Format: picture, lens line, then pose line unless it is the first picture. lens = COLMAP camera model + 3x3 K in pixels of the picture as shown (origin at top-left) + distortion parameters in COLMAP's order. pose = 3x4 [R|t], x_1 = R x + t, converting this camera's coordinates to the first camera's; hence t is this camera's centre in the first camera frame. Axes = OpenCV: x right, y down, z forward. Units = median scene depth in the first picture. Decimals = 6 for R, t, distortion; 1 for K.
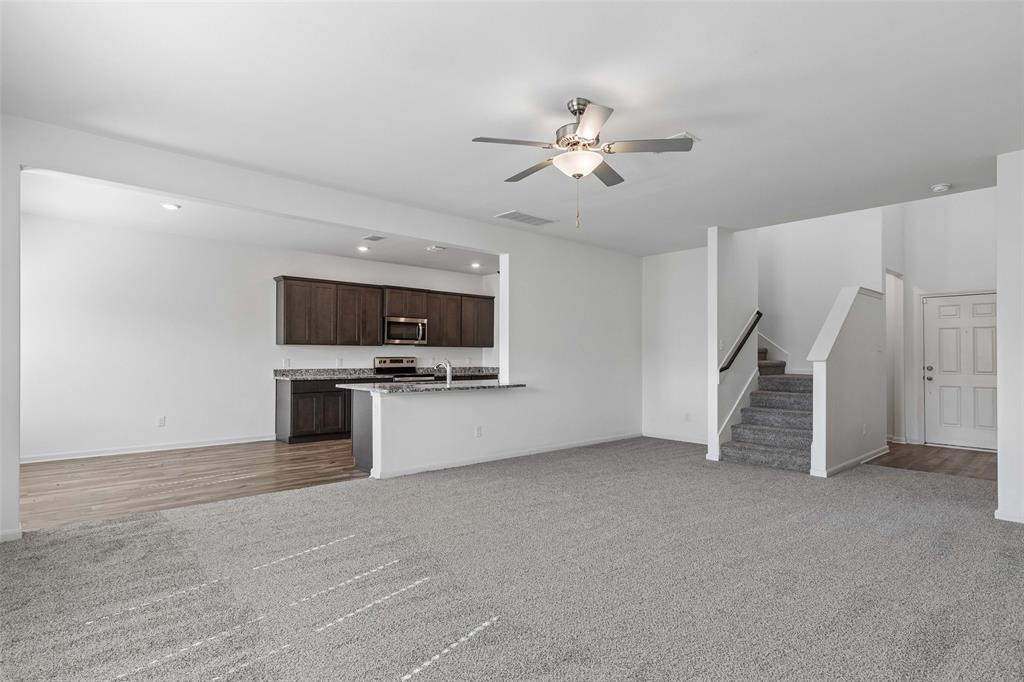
lens RADIAL K [[536.8, 0, 512.0], [0, 536.8, 341.0], [0, 0, 1]] dist [-0.000547, 0.000187]
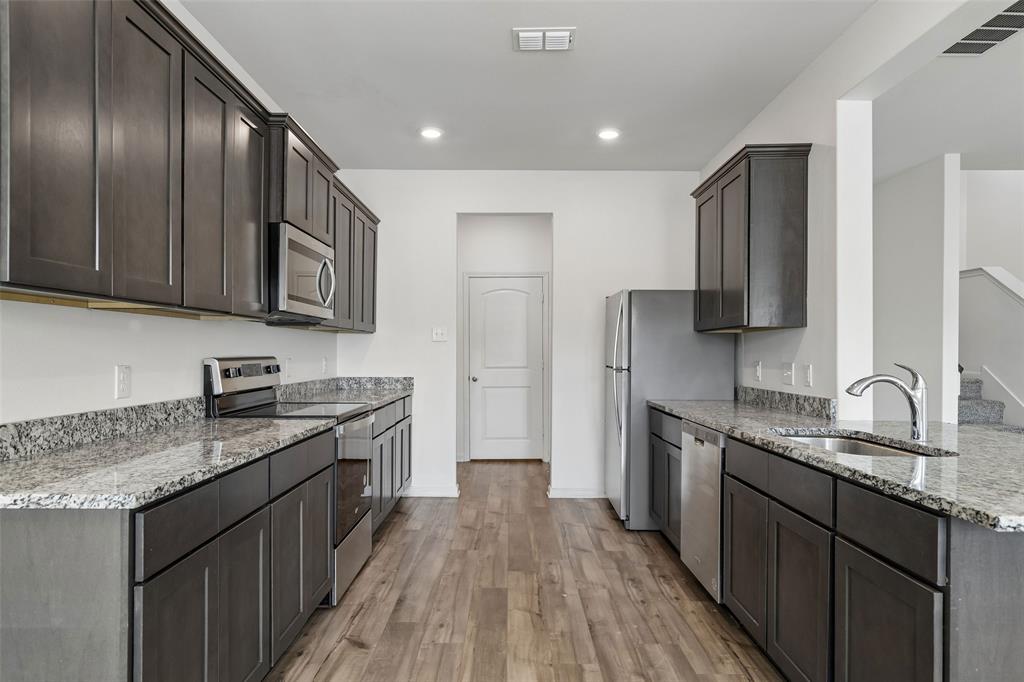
lens RADIAL K [[620.2, 0, 511.9], [0, 620.2, 349.5], [0, 0, 1]] dist [0.001942, -0.000662]
pose [[0.666951, -0.000635, 0.745101, -0.557451], [-0.021845, 0.999553, 0.020406, 0.021481], [-0.744781, -0.029887, 0.666639, 0.918753]]
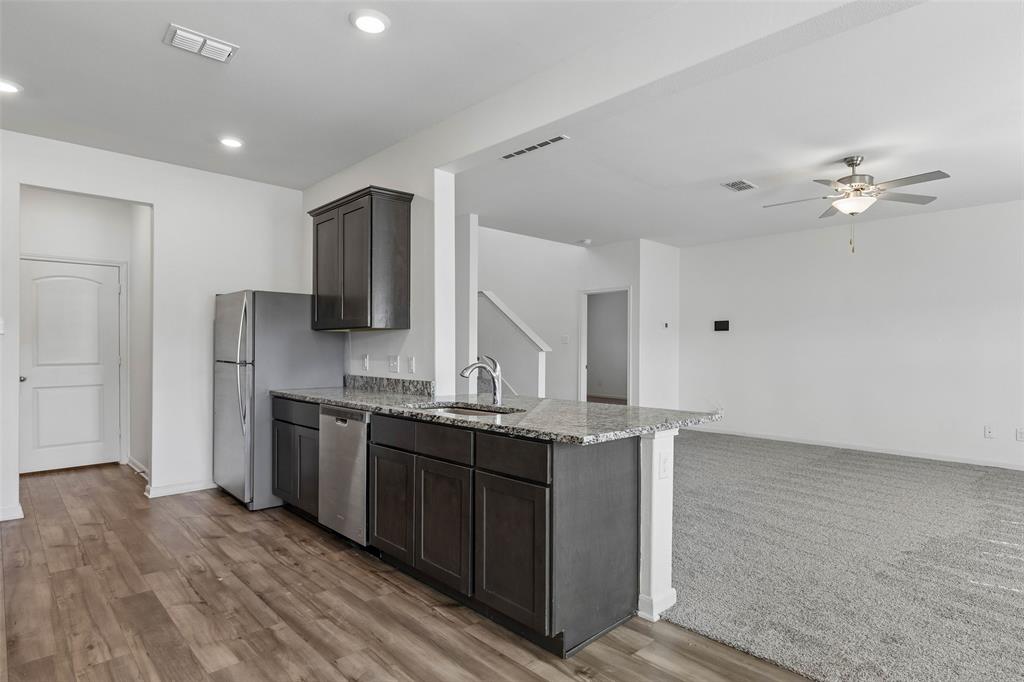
lens RADIAL K [[547.3, 0, 512.0], [0, 547.3, 341.0], [0, 0, 1]] dist [0.002143, 0.001750]
pose [[-0.035279, 0.006924, 0.999354, -0.630758], [-0.033882, 0.999393, -0.008120, 0.022458], [-0.998803, -0.034147, -0.035023, 0.990423]]
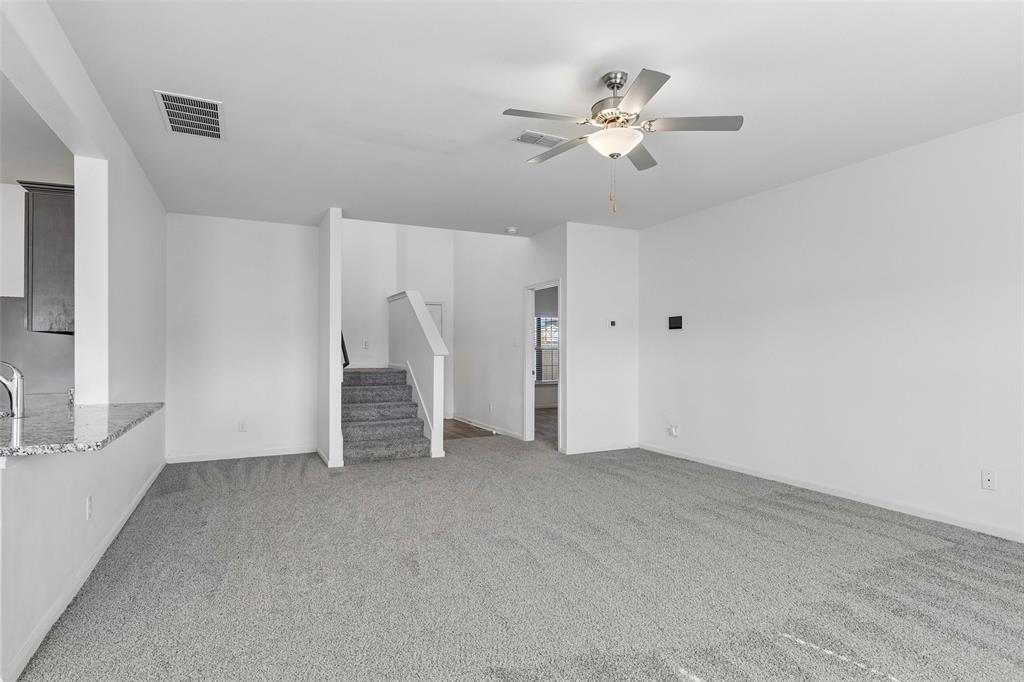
lens RADIAL K [[536.8, 0, 512.0], [0, 536.8, 341.0], [0, 0, 1]] dist [-0.000547, 0.000187]
pose [[0.264635, 0.013533, 0.964254, -0.424569], [-0.026425, 0.999628, -0.006777, 0.009171], [-0.963987, -0.023687, 0.264894, 0.487075]]
